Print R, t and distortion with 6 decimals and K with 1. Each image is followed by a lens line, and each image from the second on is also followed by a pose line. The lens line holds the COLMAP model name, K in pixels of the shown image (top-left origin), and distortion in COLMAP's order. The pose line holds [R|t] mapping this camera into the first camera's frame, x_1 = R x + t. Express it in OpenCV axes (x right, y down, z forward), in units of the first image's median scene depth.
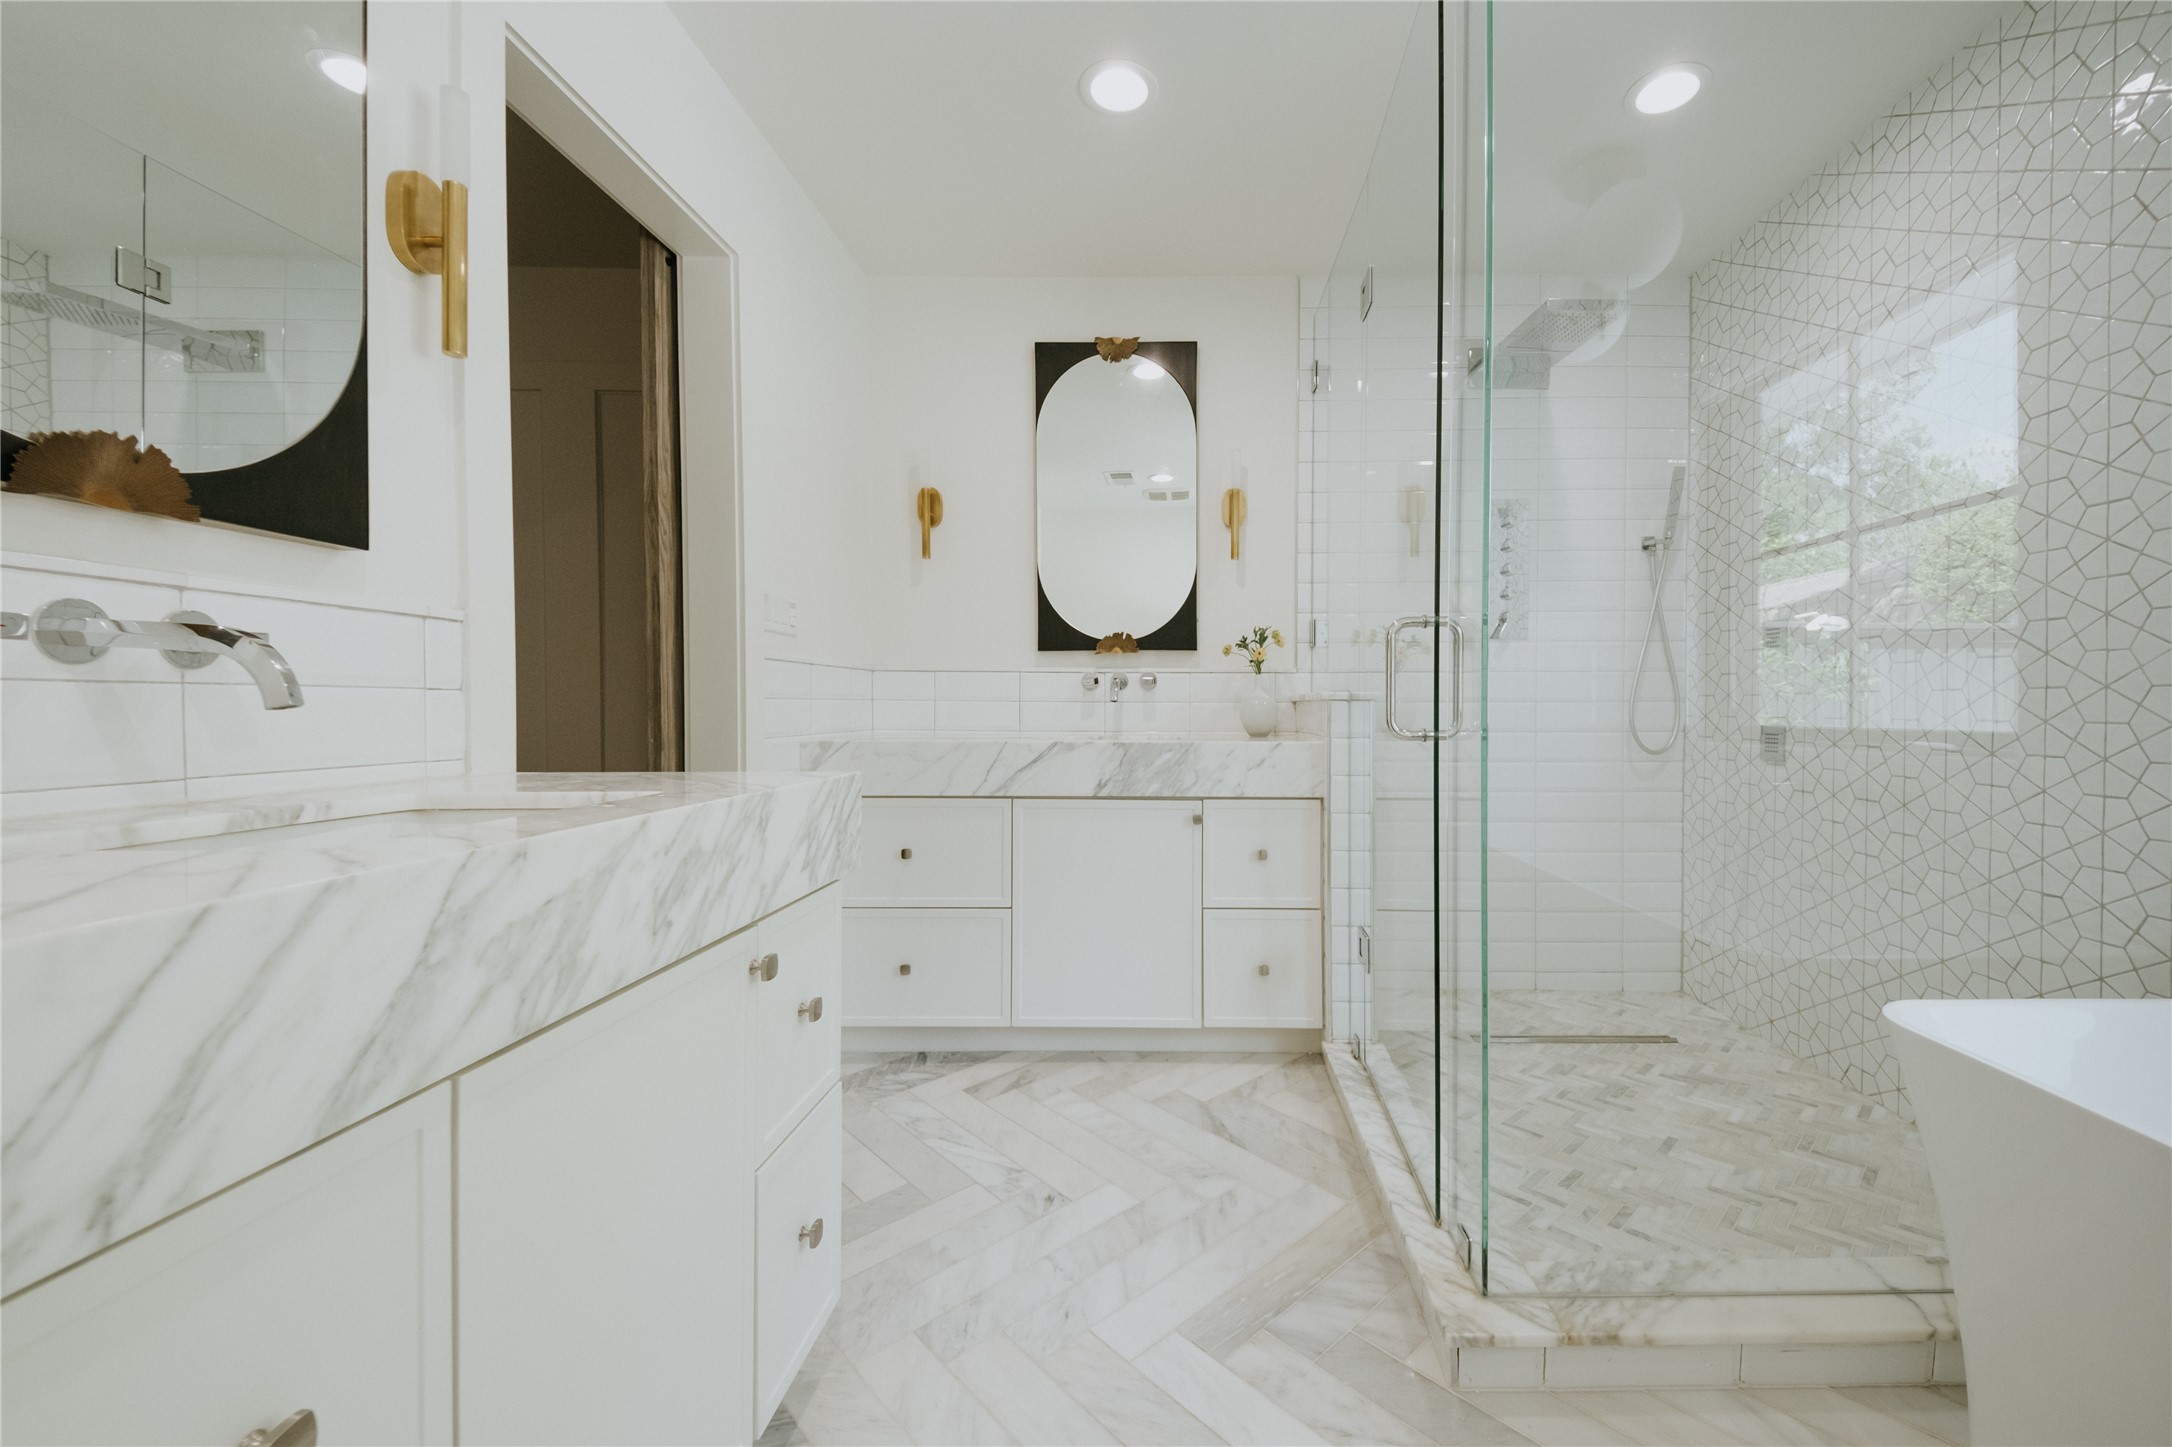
lens RADIAL K [[736.5, 0, 1087.1], [0, 736.5, 712.0], [0, 0, 1]] dist [0.006897, -0.000616]
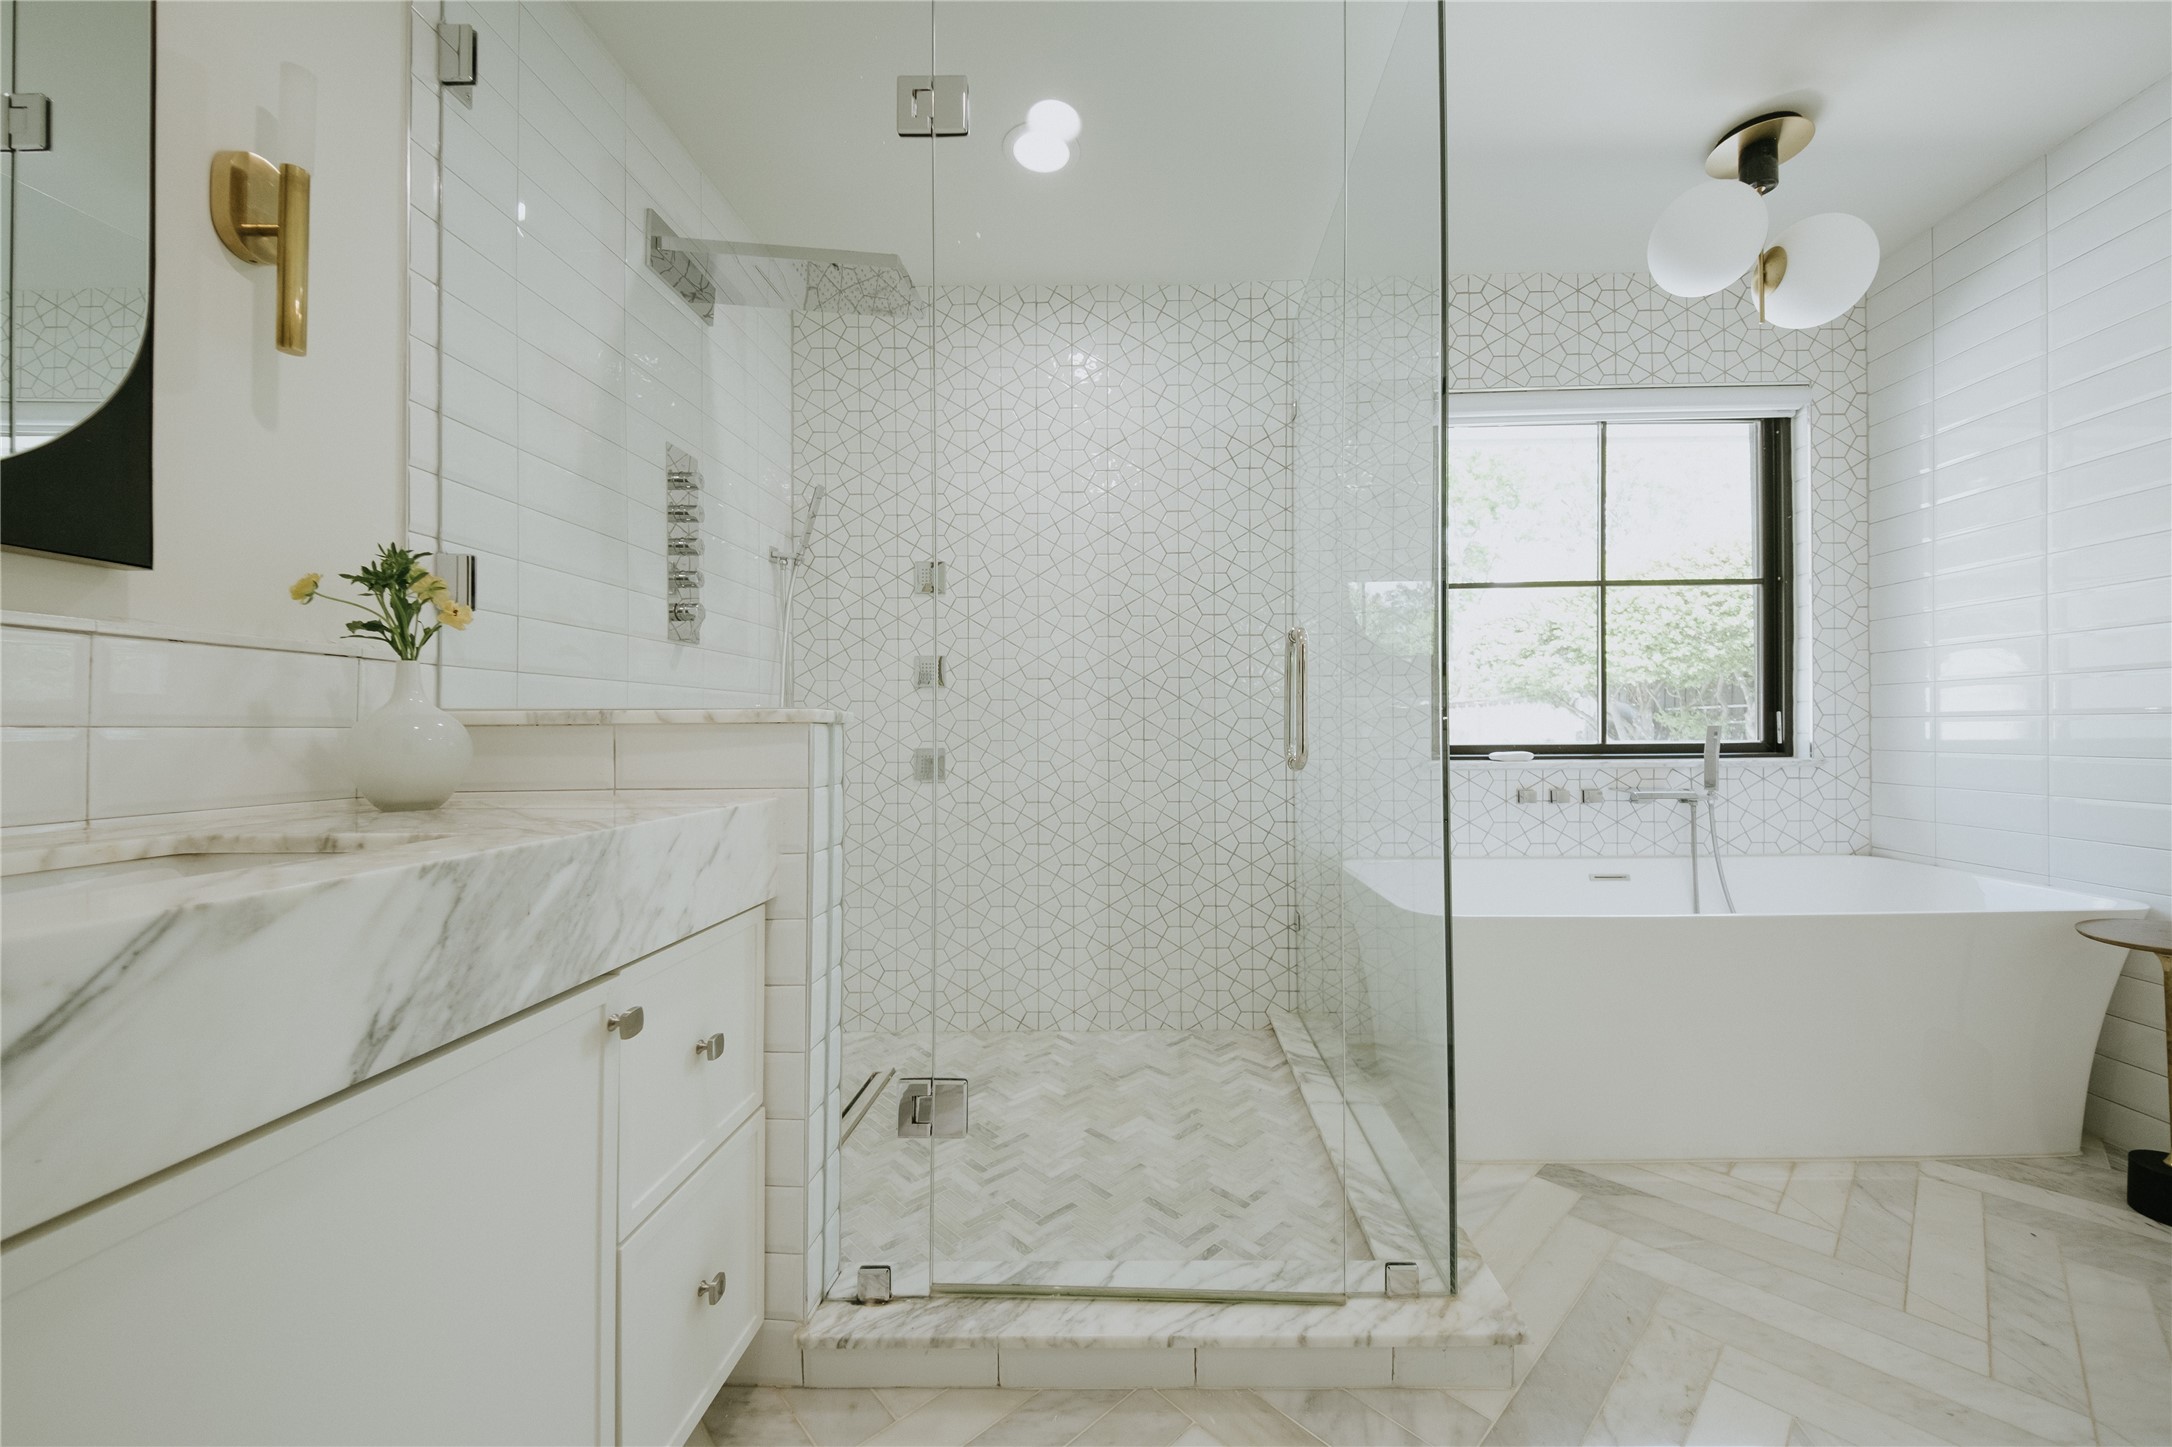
lens RADIAL K [[809.2, 0, 1083.6], [0, 809.2, 723.3], [0, 0, 1]] dist [0.022346, -0.000020]
pose [[-0.030566, 0.005242, 0.999519, -0.348093], [0.013669, 0.999895, -0.004826, -0.011407], [-0.999439, 0.013514, -0.030634, 0.897327]]
